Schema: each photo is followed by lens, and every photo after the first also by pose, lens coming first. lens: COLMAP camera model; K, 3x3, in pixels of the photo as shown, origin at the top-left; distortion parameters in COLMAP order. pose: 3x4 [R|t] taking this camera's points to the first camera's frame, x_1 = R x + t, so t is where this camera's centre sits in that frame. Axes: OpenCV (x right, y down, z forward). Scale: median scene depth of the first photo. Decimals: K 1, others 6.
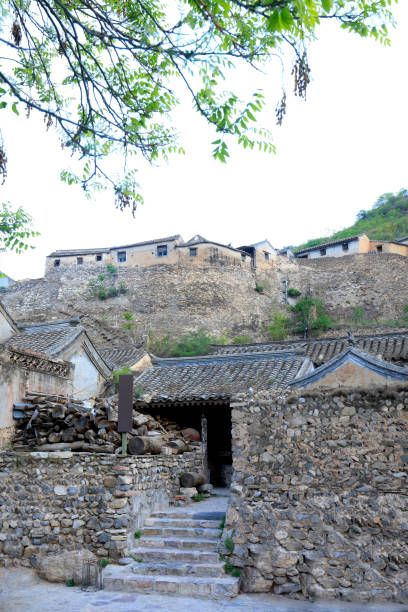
lens RADIAL K [[580.2, 0, 202.7], [0, 580.2, 310.4], [0, 0, 1]] dist [0.041205, 0.000000]
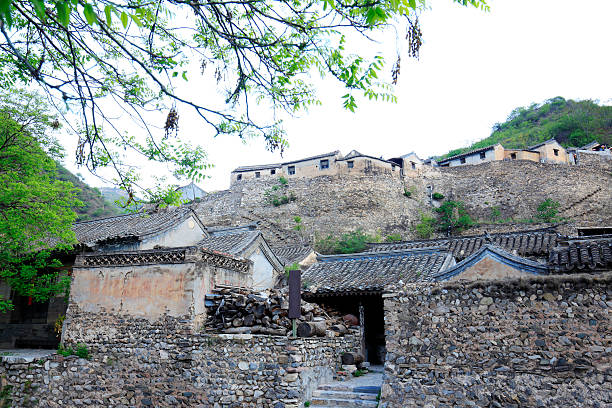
lens RADIAL K [[484.8, 0, 303.7], [0, 484.8, 205.2], [0, 0, 1]] dist [0.013420, 0.013834]
pose [[0.992993, -0.023610, -0.115793, 0.004744], [0.021743, 0.999613, -0.017359, -0.004996], [0.116158, 0.014720, 0.993122, 0.000630]]
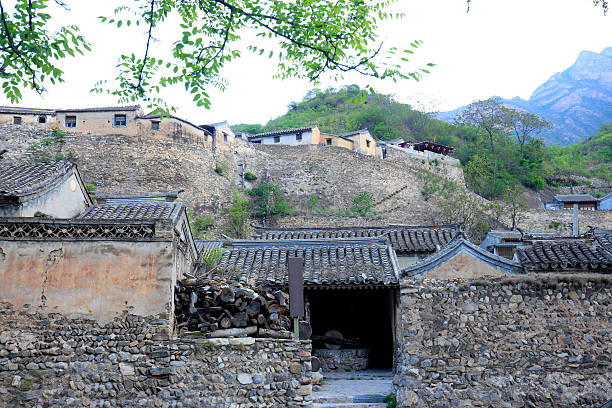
lens RADIAL K [[580.2, 0, 303.5], [0, 580.2, 206.7], [0, 0, 1]] dist [0.041205, 0.000000]
pose [[0.939428, 0.063424, 0.336828, -0.332001], [-0.071705, 0.997351, 0.012191, 0.009257], [-0.335163, -0.035605, 0.941487, 0.064892]]
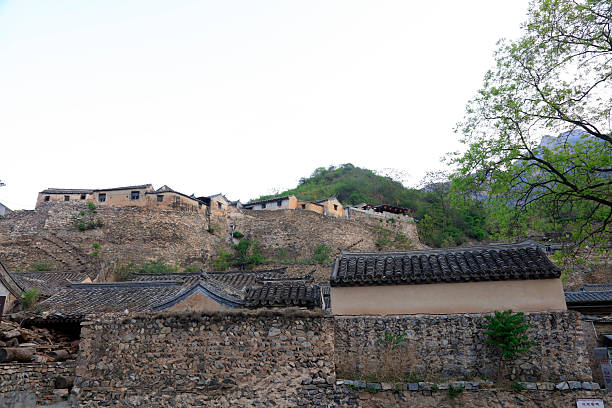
lens RADIAL K [[441.4, 0, 306.7], [0, 441.4, 205.7], [0, 0, 1]] dist [-0.096665, 0.058871]
pose [[0.965569, 0.075686, 0.248895, 0.189912], [-0.052213, 0.993657, -0.099601, -0.017348], [-0.254855, 0.083176, 0.963396, -0.034807]]
